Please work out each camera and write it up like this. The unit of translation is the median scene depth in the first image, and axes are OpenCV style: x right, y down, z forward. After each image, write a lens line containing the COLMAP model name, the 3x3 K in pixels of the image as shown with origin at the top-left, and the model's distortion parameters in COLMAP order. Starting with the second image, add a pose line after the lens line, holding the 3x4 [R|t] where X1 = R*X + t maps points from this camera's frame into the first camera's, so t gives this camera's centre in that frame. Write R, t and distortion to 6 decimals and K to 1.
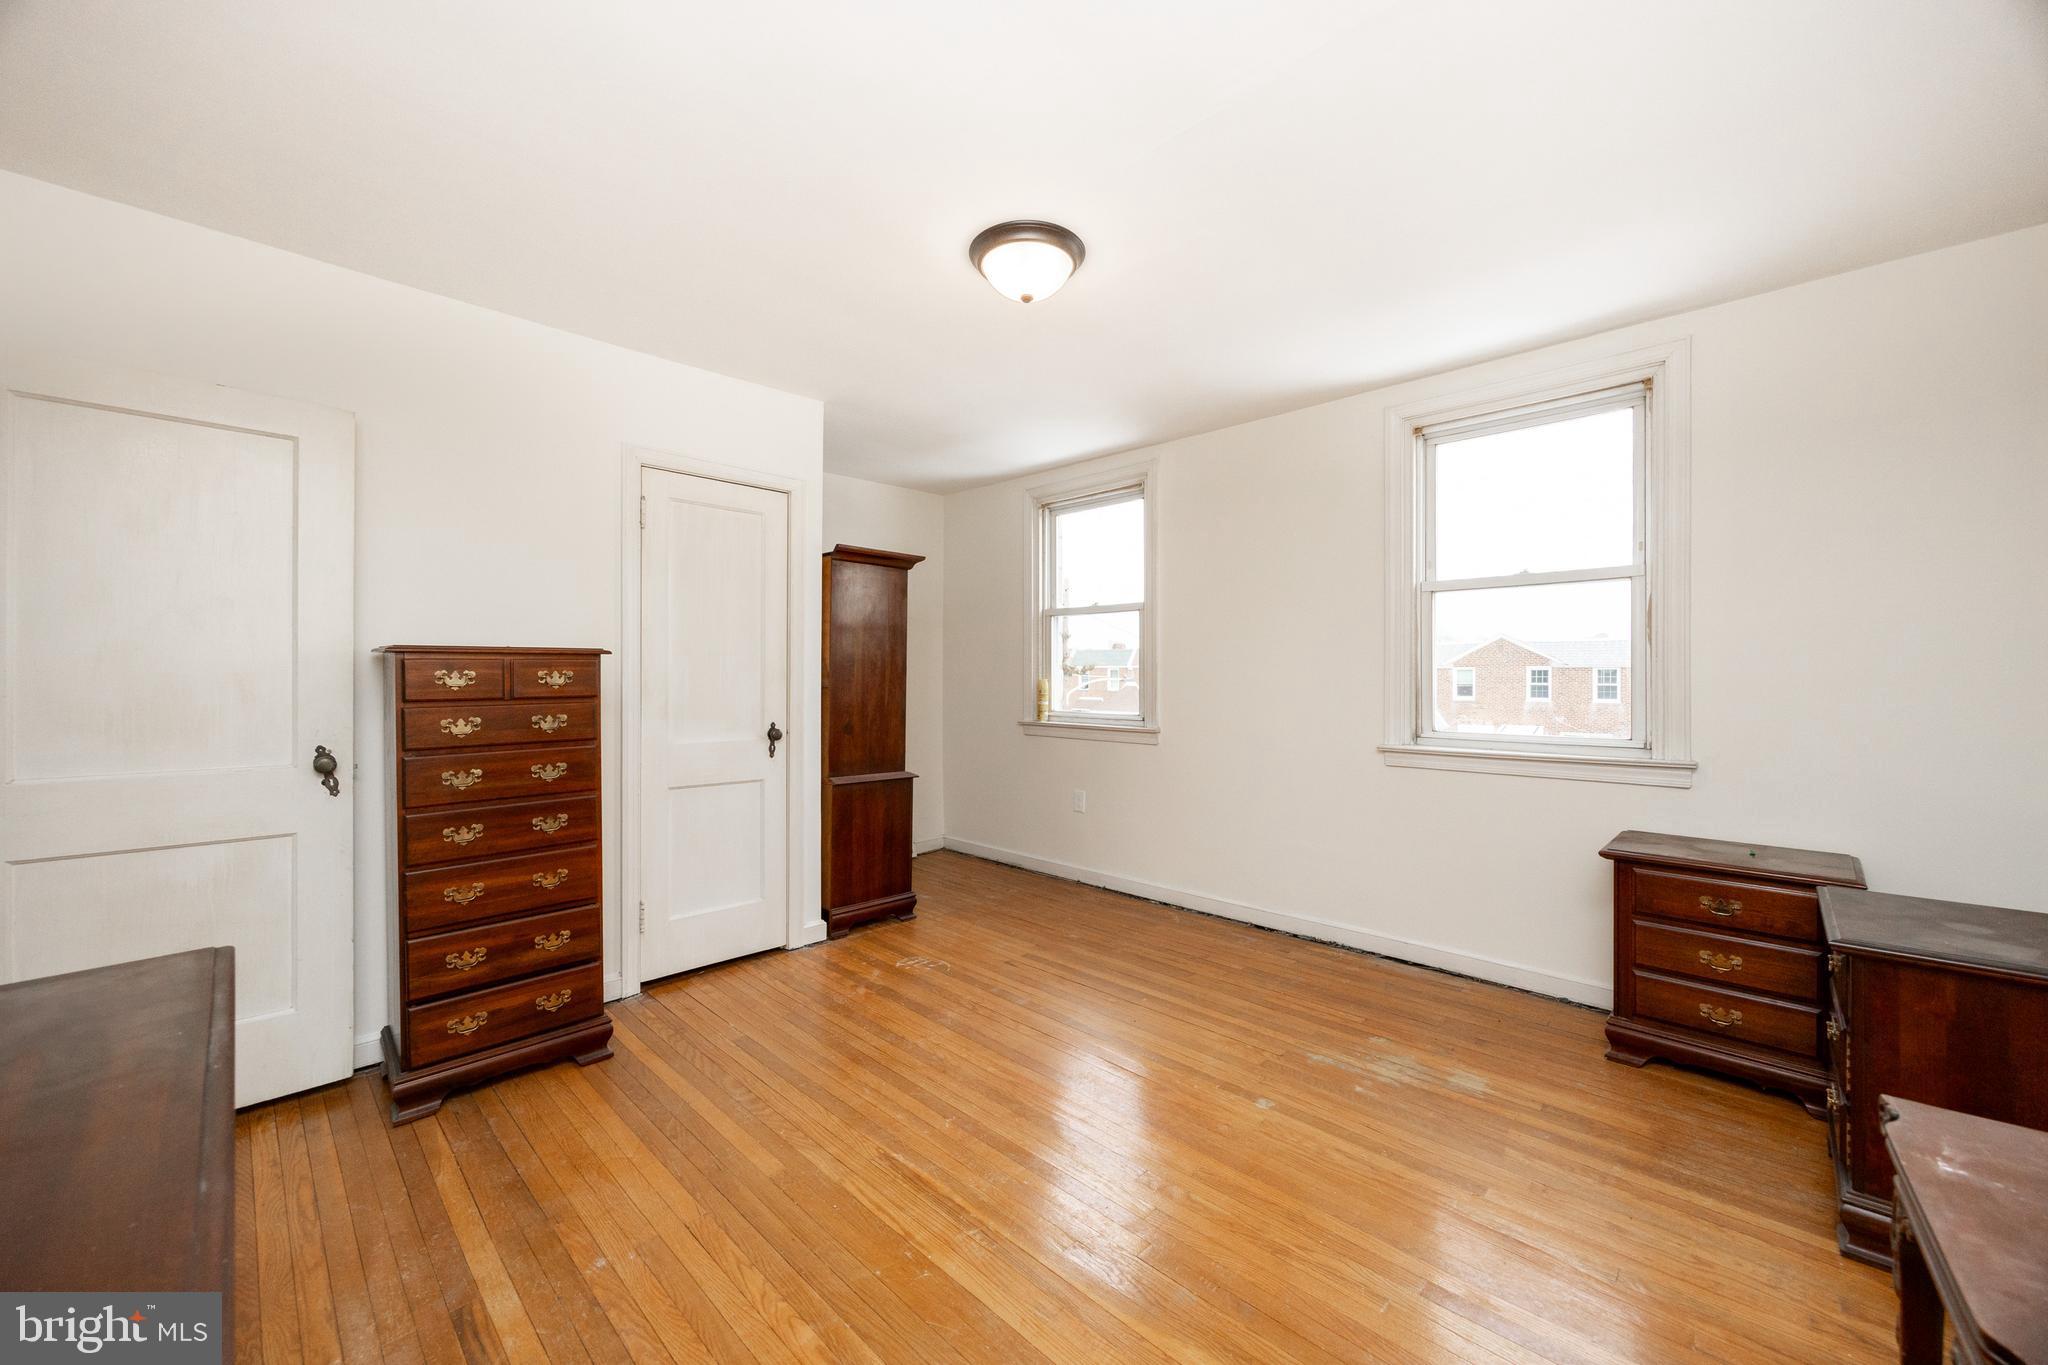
lens RADIAL K [[772.7, 0, 1026.5], [0, 772.7, 678.6], [0, 0, 1]] dist [-0.006038, 0.000286]
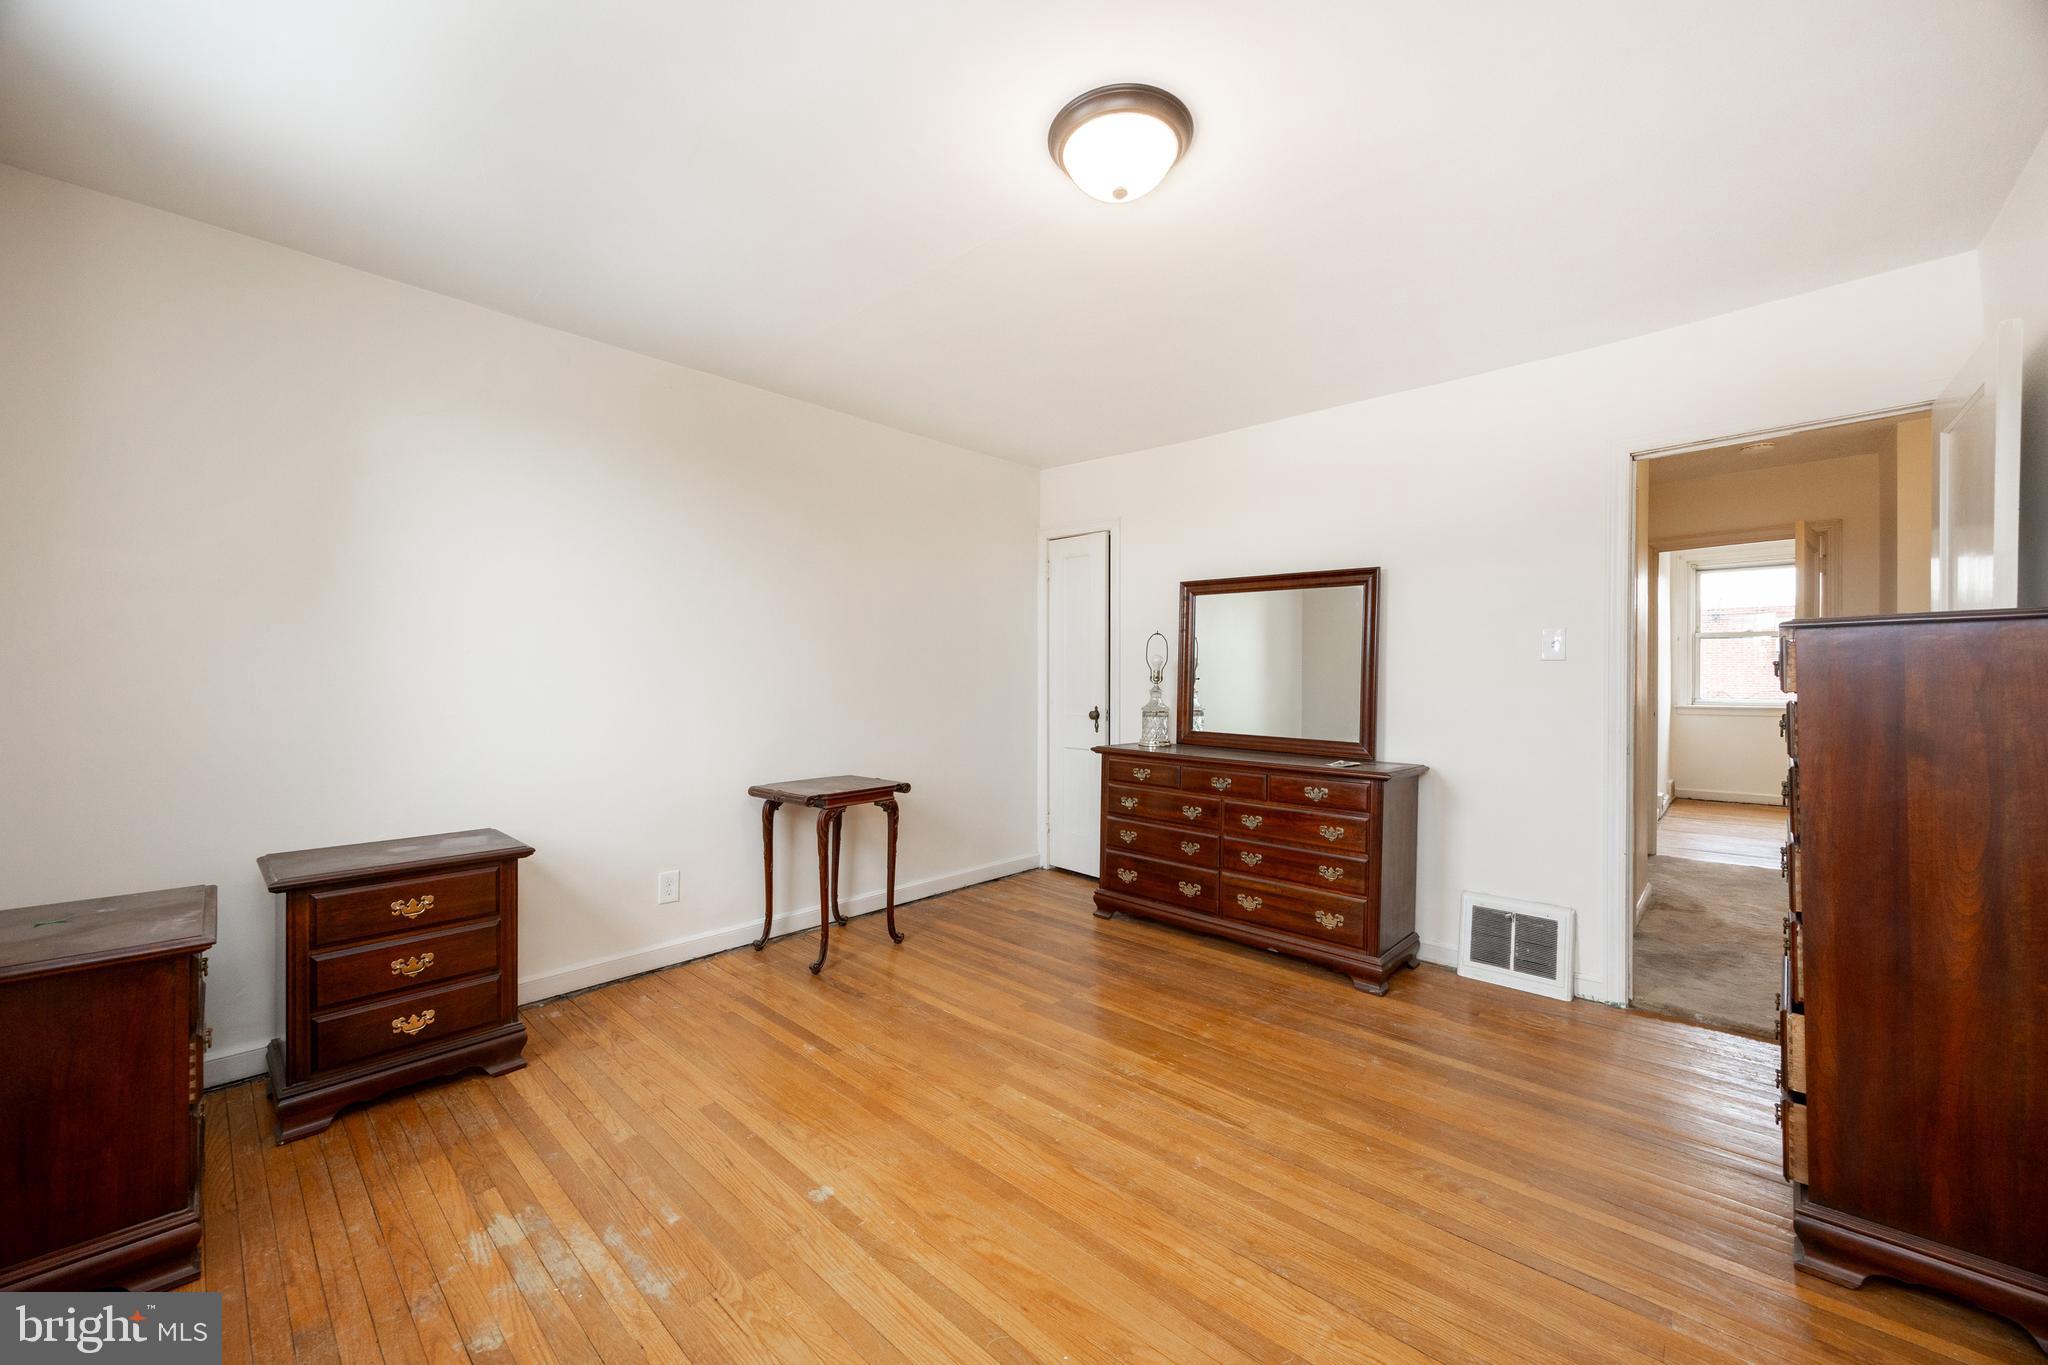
lens RADIAL K [[772.7, 0, 1026.5], [0, 772.7, 678.6], [0, 0, 1]] dist [-0.006038, 0.000286]
pose [[-0.999580, 0.001778, -0.028930, 0.079646], [0.001688, 0.999994, 0.003141, 0.008649], [0.028936, 0.003091, -0.999576, 1.221905]]
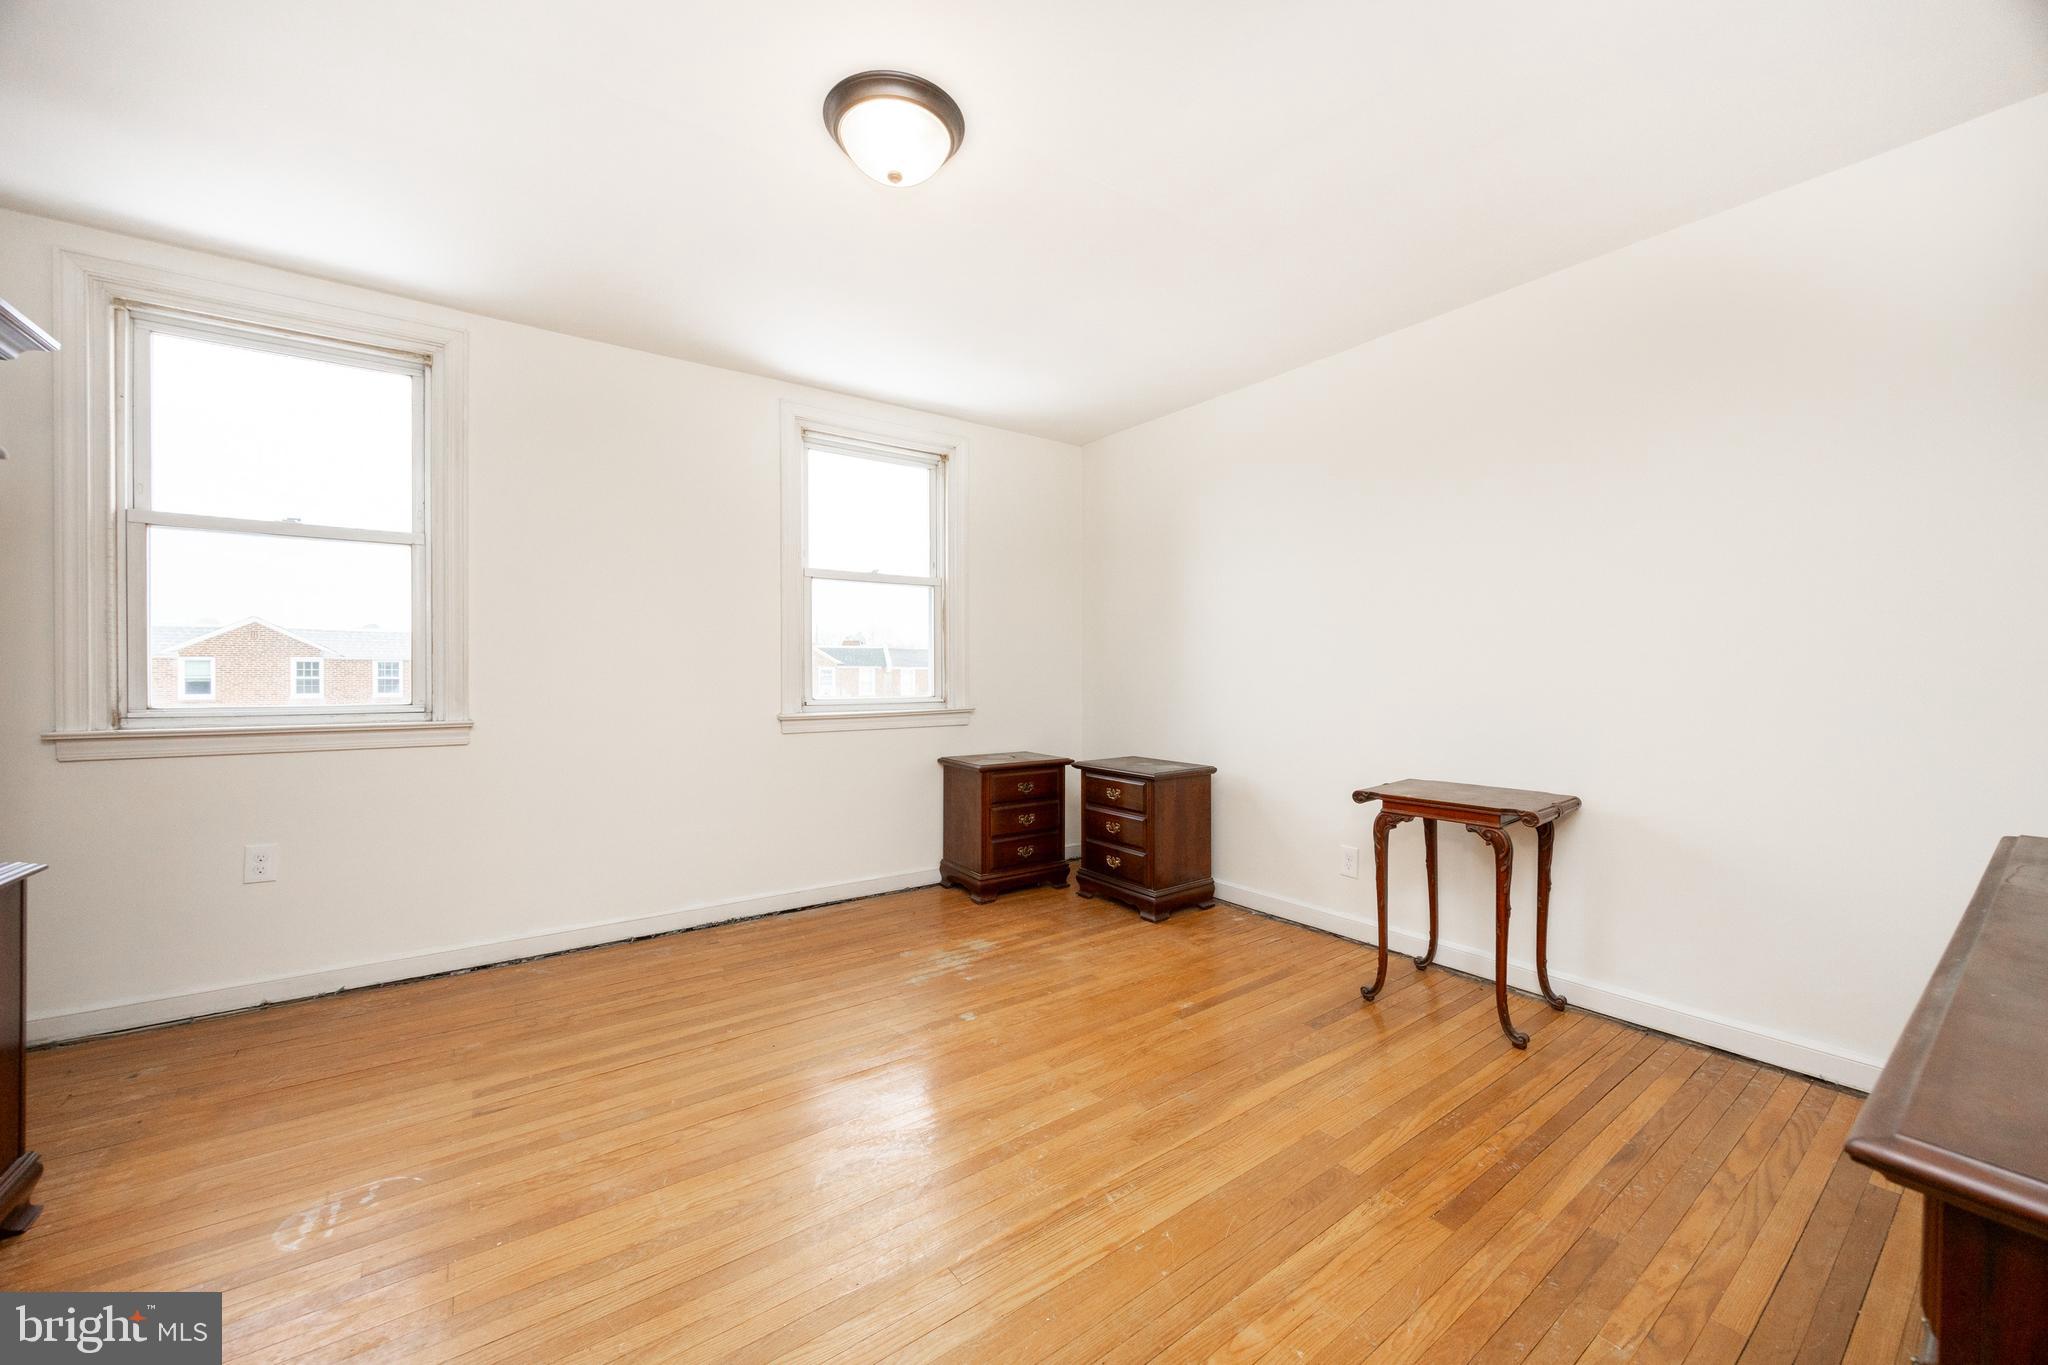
lens RADIAL K [[772.7, 0, 1026.5], [0, 772.7, 678.6], [0, 0, 1]] dist [-0.006038, 0.000286]
pose [[0.168454, -0.008682, 0.985671, -0.541094], [0.002685, 0.999962, 0.008349, 0.027957], [-0.985706, 0.001240, 0.168470, 0.488412]]
